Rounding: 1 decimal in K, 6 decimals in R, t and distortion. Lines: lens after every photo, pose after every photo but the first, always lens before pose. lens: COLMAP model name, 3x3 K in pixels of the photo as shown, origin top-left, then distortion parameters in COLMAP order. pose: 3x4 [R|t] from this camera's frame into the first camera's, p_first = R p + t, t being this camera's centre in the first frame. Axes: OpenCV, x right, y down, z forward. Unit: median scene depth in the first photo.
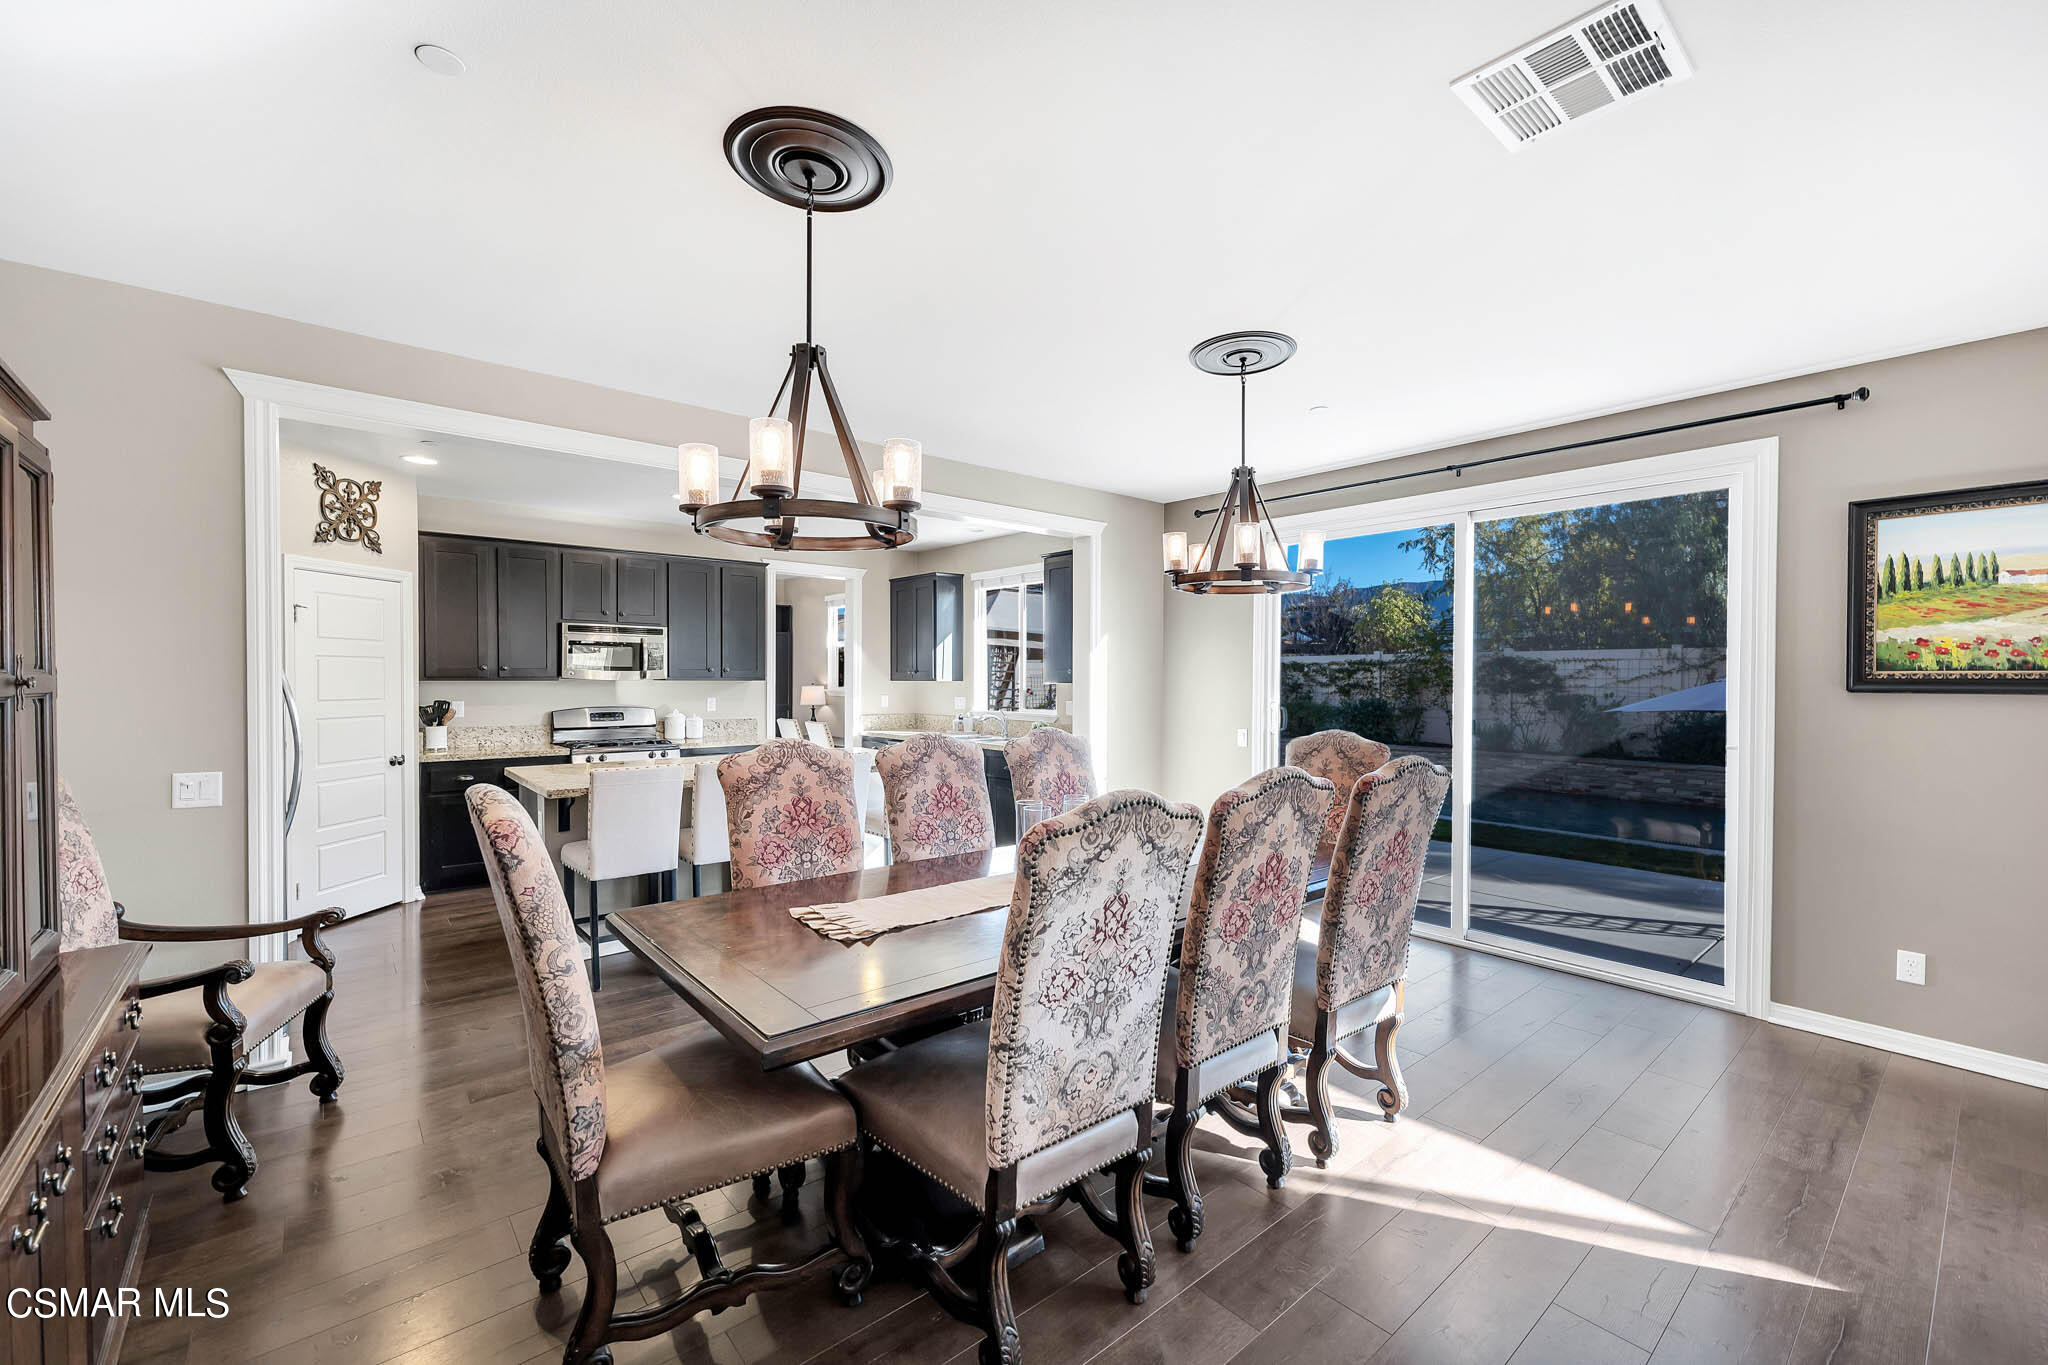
lens RADIAL K [[831.1, 0, 1020.8], [0, 831.1, 685.3], [0, 0, 1]] dist [0.000667, -0.000409]
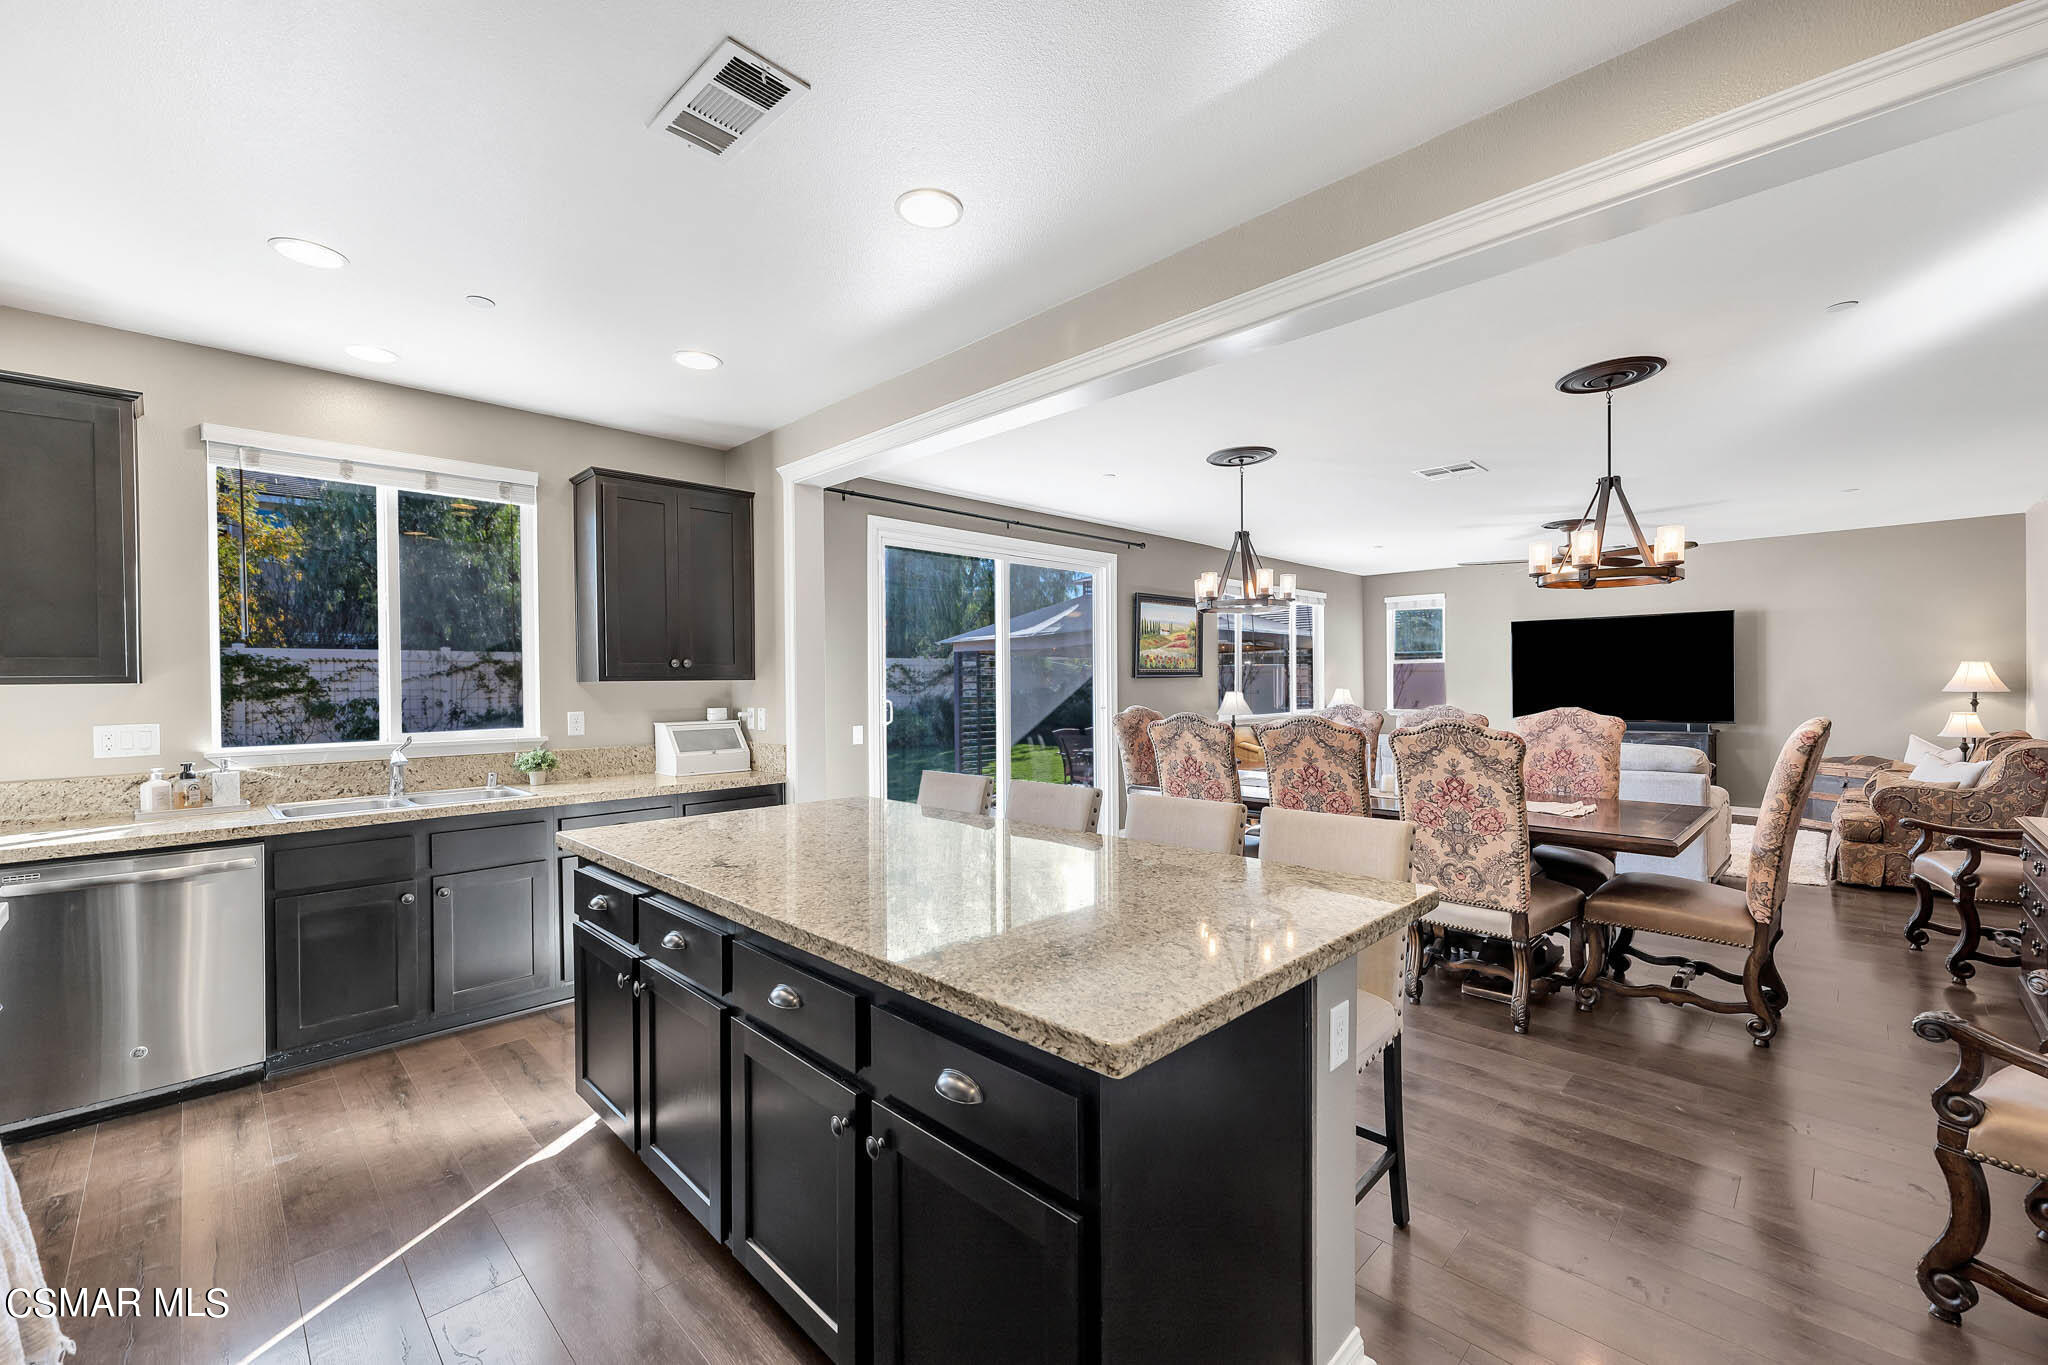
lens RADIAL K [[831.1, 0, 1020.8], [0, 831.1, 685.3], [0, 0, 1]] dist [0.000667, -0.000409]
pose [[-0.089296, -0.011354, 0.995940, -1.171597], [0.018302, 0.999747, 0.013038, -0.008281], [-0.995837, 0.019392, -0.089066, 1.503114]]
